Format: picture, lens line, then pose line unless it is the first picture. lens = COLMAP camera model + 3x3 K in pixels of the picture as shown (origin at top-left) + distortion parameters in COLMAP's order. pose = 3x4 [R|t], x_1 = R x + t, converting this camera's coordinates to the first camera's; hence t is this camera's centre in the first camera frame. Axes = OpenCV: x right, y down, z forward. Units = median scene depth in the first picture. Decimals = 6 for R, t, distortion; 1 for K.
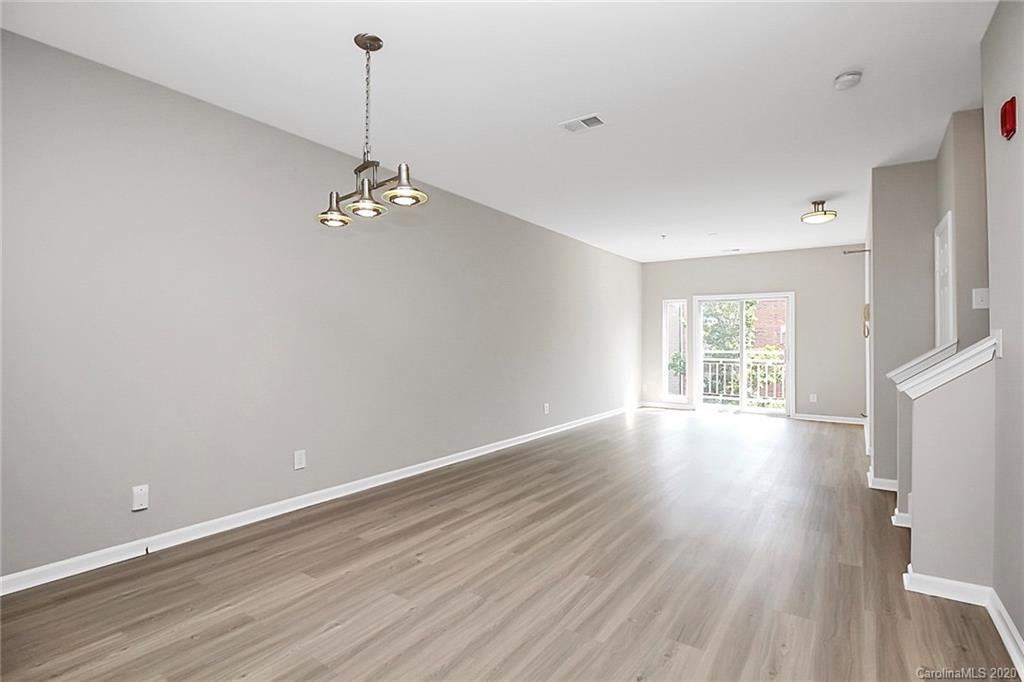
lens RADIAL K [[489.4, 0, 511.7], [0, 489.4, 332.2], [0, 0, 1]] dist [-0.003291, -0.011655]
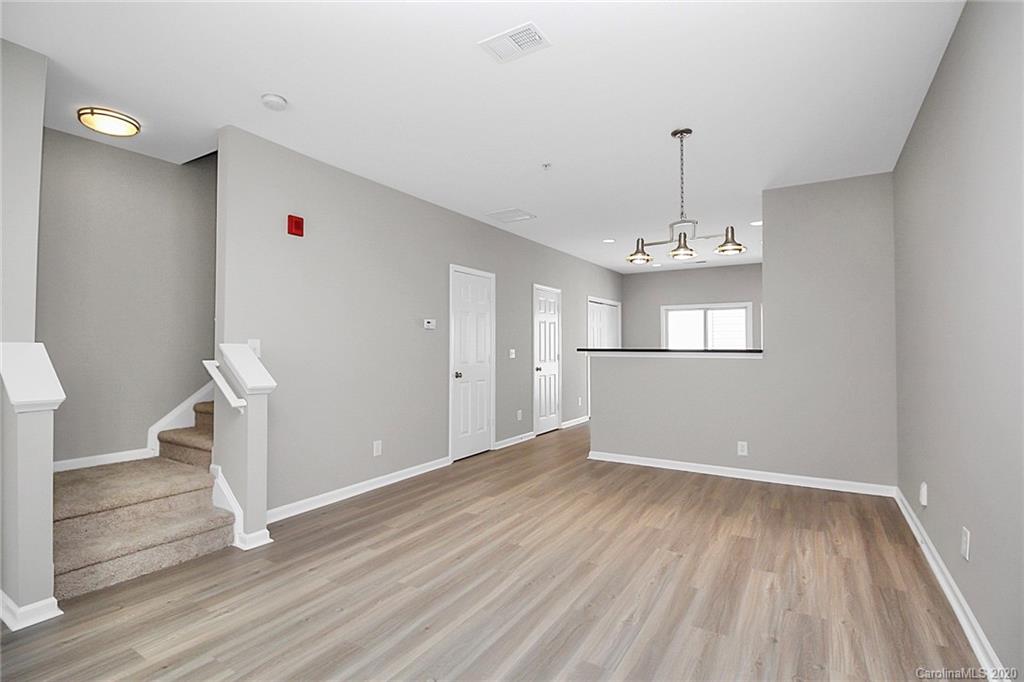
lens RADIAL K [[489.4, 0, 515.0], [0, 489.4, 338.6], [0, 0, 1]] dist [-0.003291, -0.011655]
pose [[-0.997952, -0.006027, -0.063682, 0.205946], [-0.003567, 0.999246, -0.038659, 0.033158], [0.063867, -0.038353, -0.997221, 1.844958]]
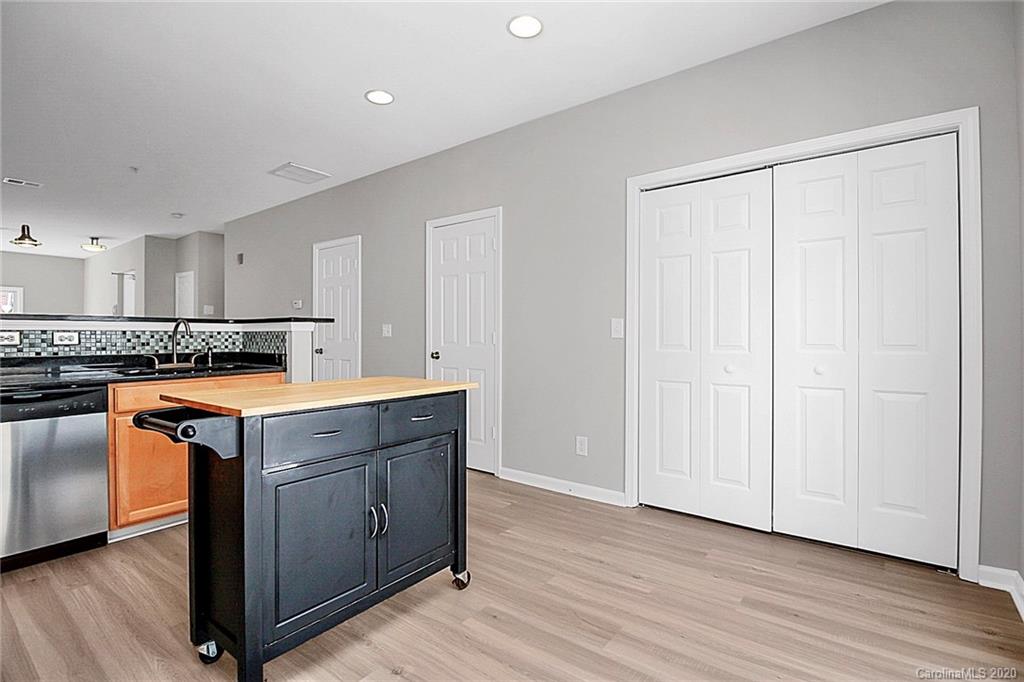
lens RADIAL K [[478.1, 0, 518.8], [0, 478.1, 337.2], [0, 0, 1]] dist [-0.009270, -0.009185]
pose [[0.036822, -0.003227, 0.999317, -1.397016], [-0.021481, 0.999761, 0.004020, 0.021103], [-0.999091, -0.021614, 0.036744, -0.656900]]
